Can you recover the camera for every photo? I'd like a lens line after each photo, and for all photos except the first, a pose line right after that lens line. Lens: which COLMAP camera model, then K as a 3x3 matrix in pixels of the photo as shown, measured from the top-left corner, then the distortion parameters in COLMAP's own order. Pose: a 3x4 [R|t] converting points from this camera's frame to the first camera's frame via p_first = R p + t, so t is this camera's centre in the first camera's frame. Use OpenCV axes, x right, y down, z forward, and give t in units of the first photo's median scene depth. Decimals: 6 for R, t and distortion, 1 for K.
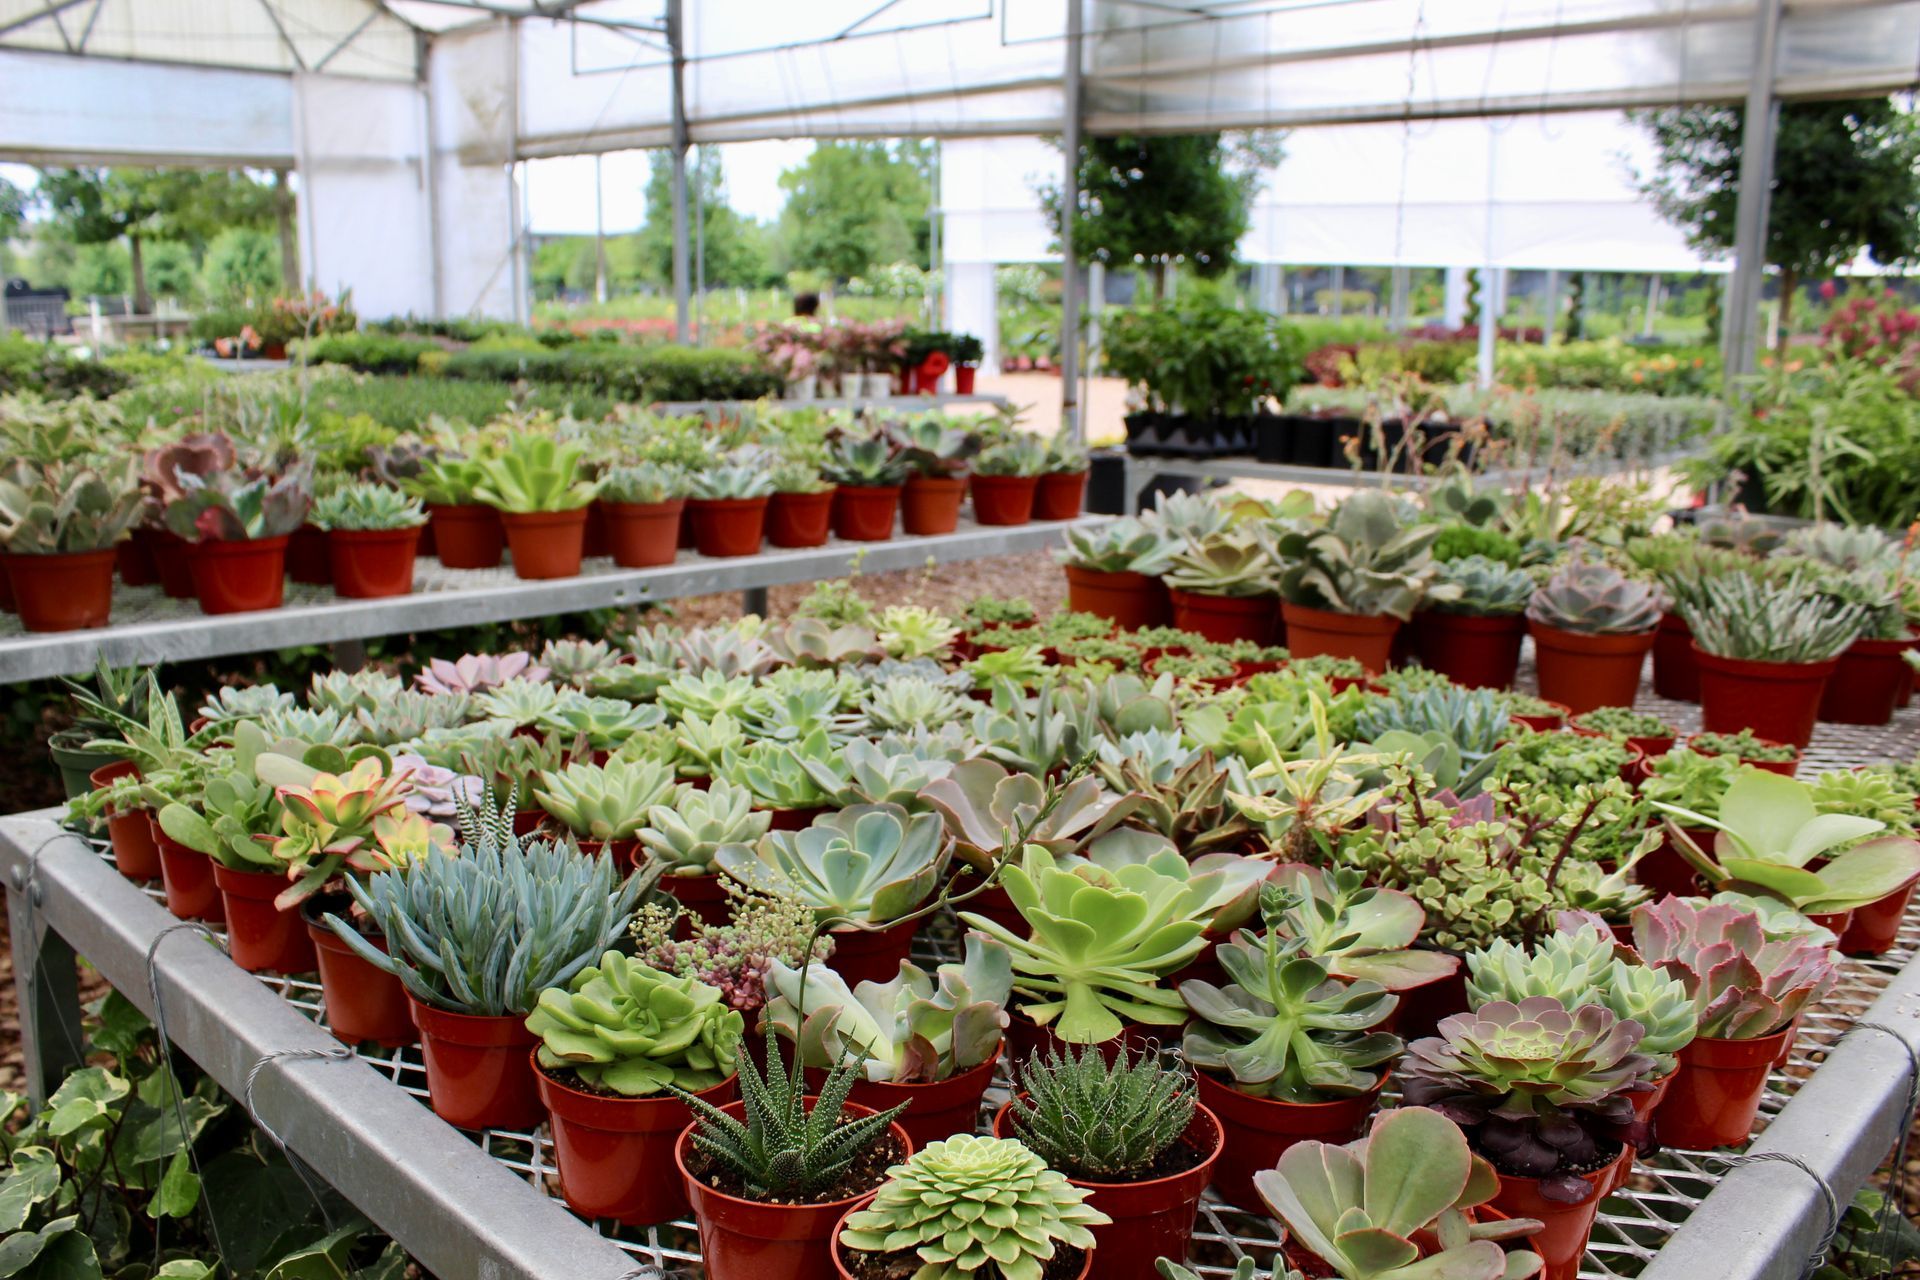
lens RADIAL K [[1600.9, 0, 960.0], [0, 1600.9, 640.0], [0, 0, 1]] dist [-0.198488, 0.211967]
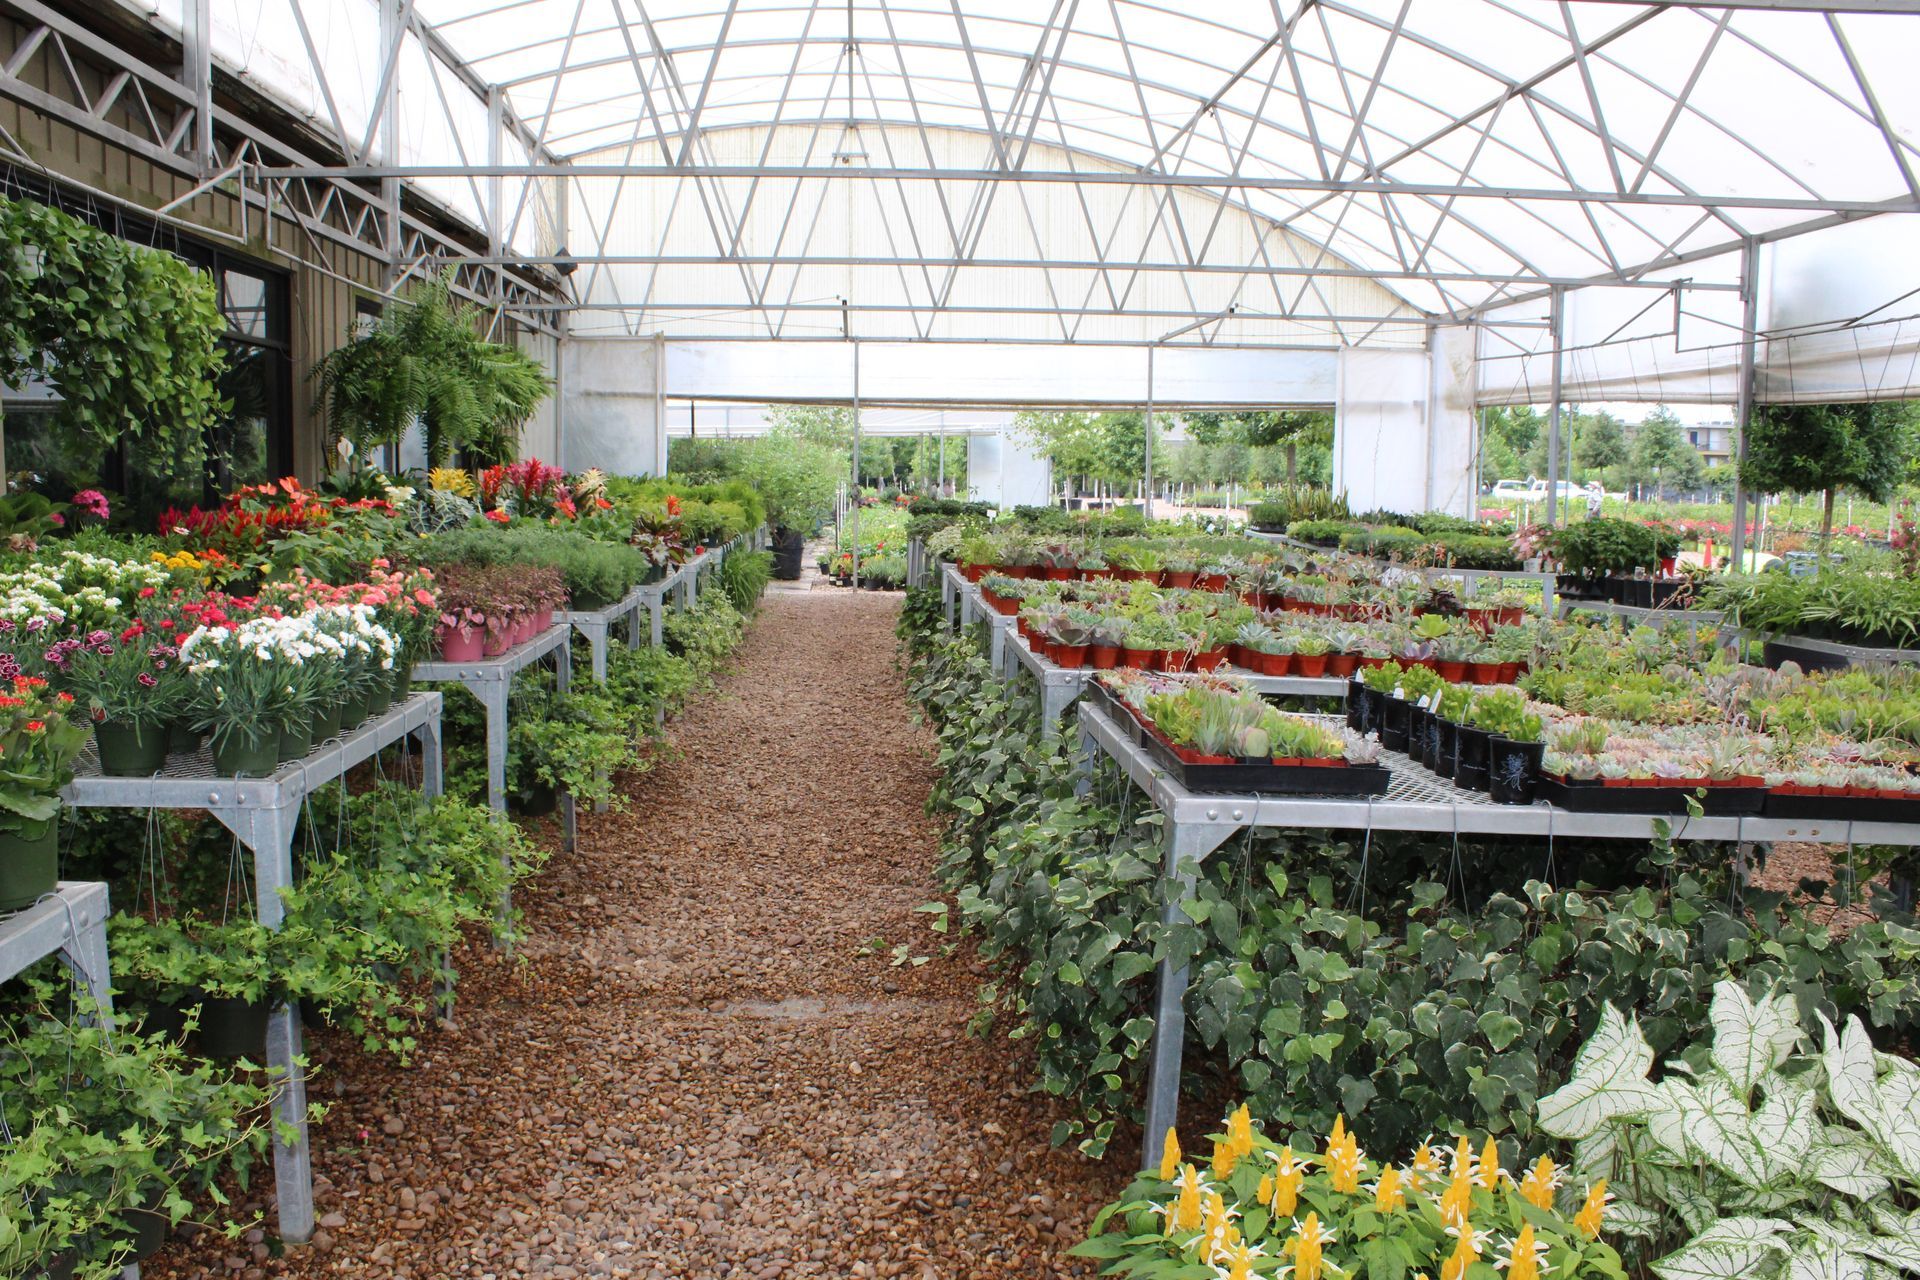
lens RADIAL K [[1600.9, 0, 960.0], [0, 1600.9, 640.0], [0, 0, 1]] dist [-0.198488, 0.211967]
pose [[0.747683, 0.072500, -0.660086, 0.361406], [-0.153572, 0.985953, -0.065661, 0.077716], [0.646053, 0.150464, 0.748315, -0.389740]]
